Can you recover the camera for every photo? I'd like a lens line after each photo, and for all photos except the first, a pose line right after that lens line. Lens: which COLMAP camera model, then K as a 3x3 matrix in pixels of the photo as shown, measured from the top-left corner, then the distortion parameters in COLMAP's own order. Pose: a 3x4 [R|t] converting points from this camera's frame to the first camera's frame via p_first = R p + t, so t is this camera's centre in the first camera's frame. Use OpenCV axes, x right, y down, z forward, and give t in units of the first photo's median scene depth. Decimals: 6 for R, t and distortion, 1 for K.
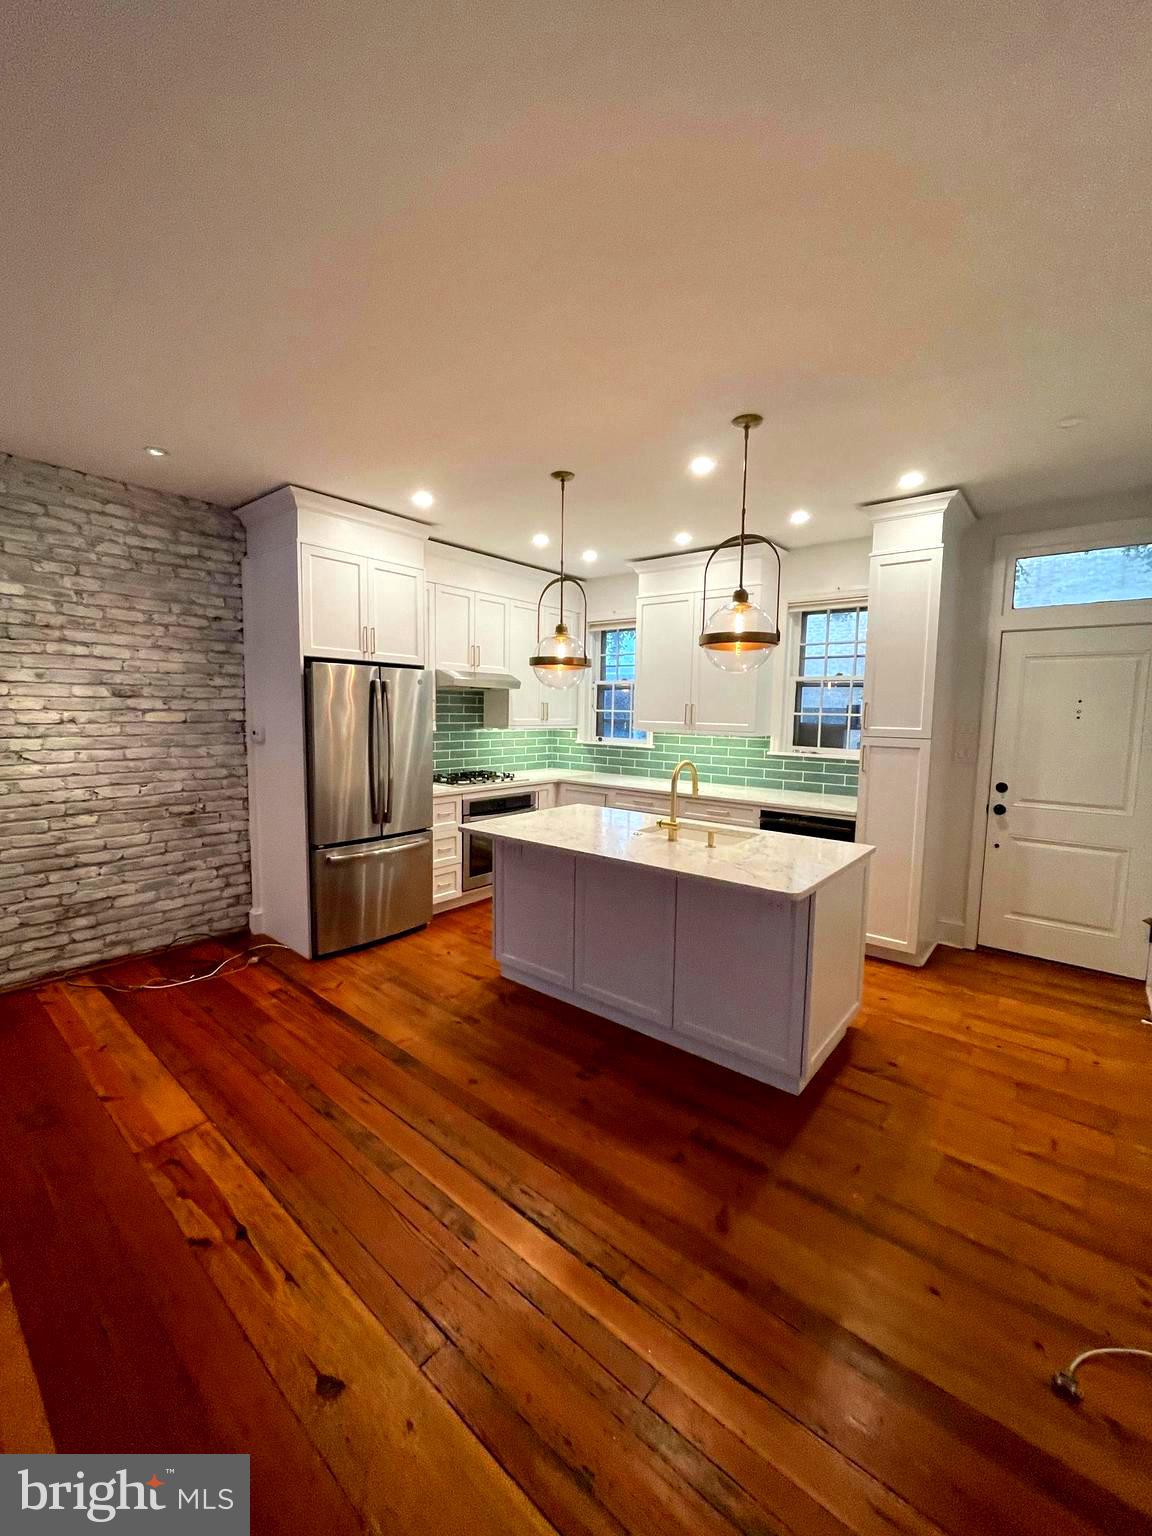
lens RADIAL K [[618.3, 0, 582.5], [0, 618.3, 765.8], [0, 0, 1]] dist [-0.002724, 0.000291]
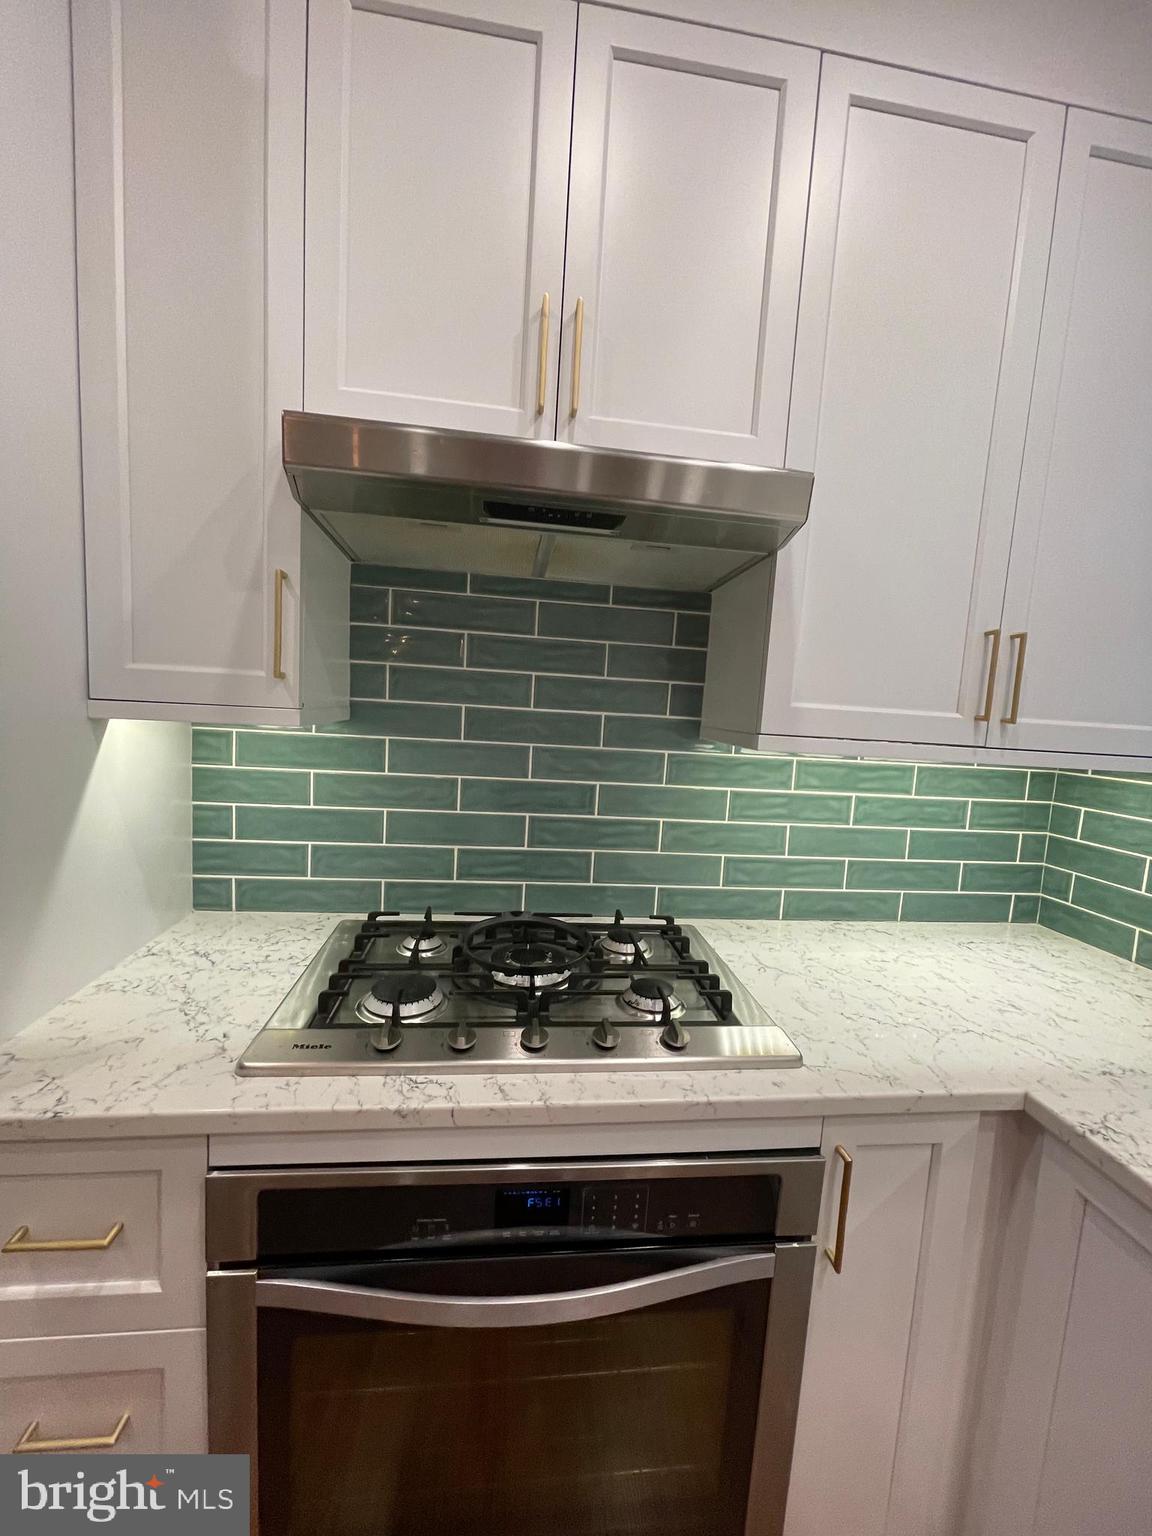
lens RADIAL K [[618.3, 0, 583.3], [0, 618.3, 765.2], [0, 0, 1]] dist [-0.002724, 0.000291]
pose [[0.727970, 0.093842, -0.679157, -0.035145], [-0.109722, 0.993767, 0.019704, -0.078662], [0.676773, 0.060174, 0.733729, 1.219692]]
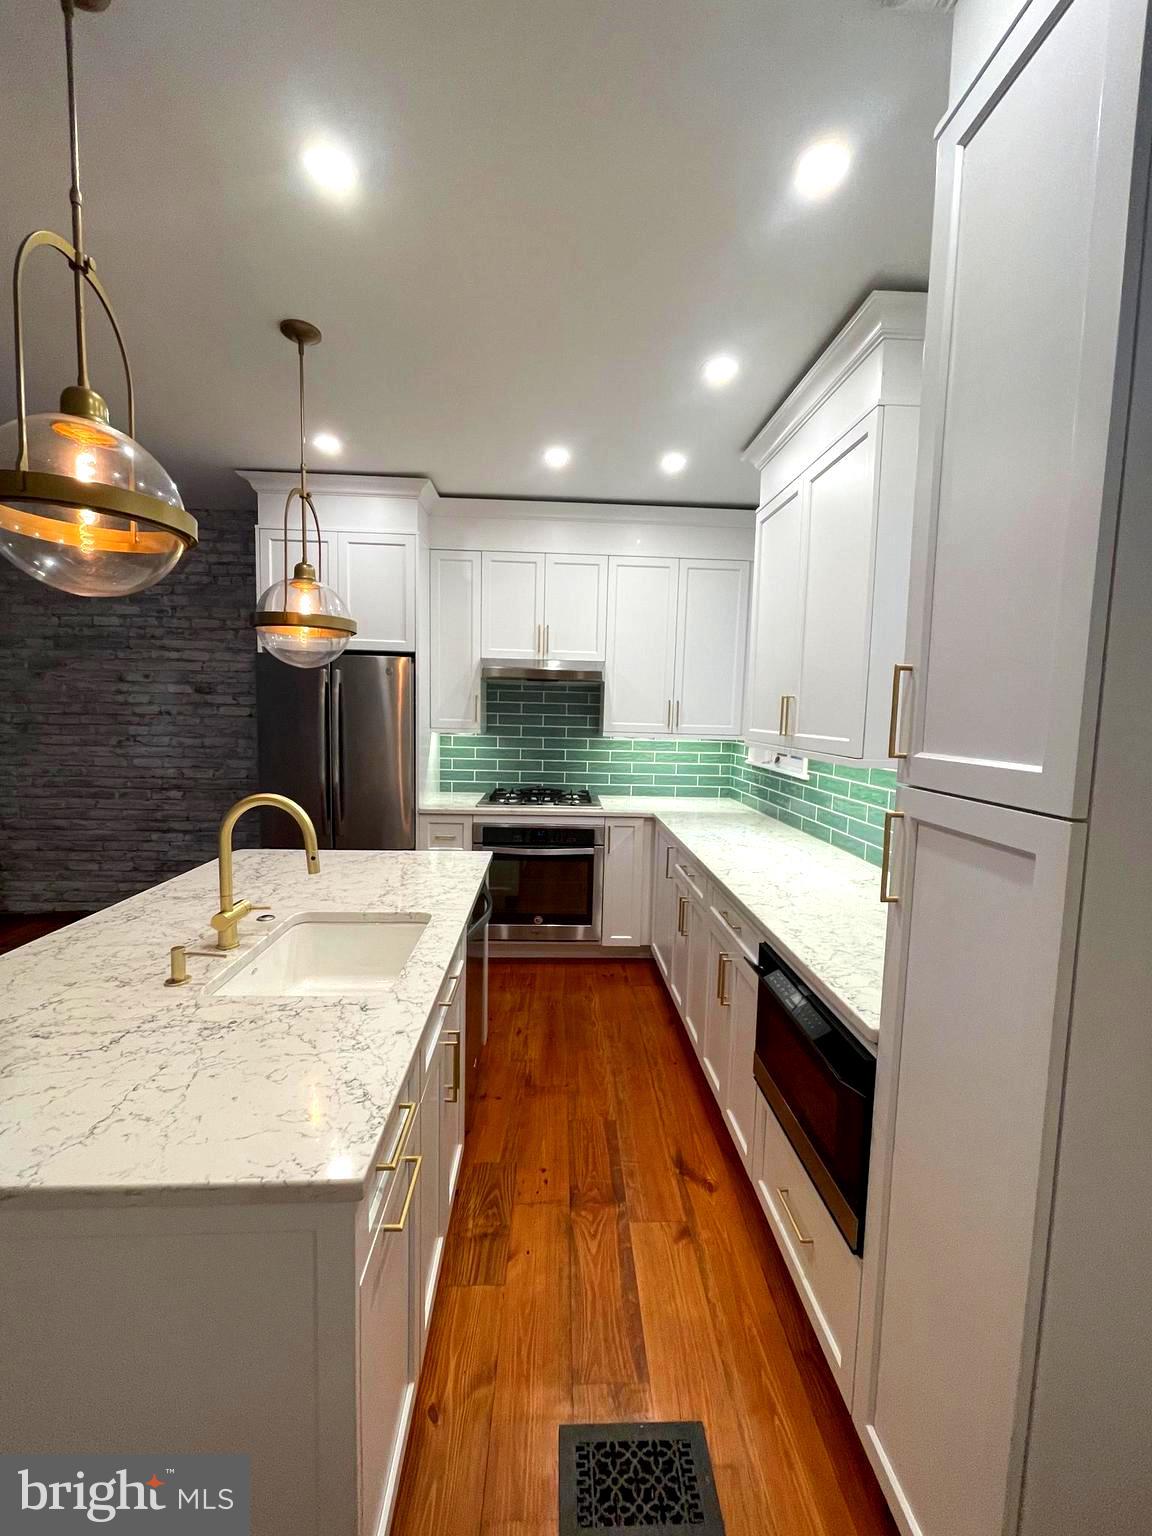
lens RADIAL K [[618.3, 0, 579.5], [0, 618.3, 767.4], [0, 0, 1]] dist [-0.002724, 0.000291]
pose [[0.666232, 0.069171, -0.742530, 0.606596], [-0.082197, 0.996434, 0.019074, -0.051838], [0.741201, 0.048326, 0.669542, 0.741880]]
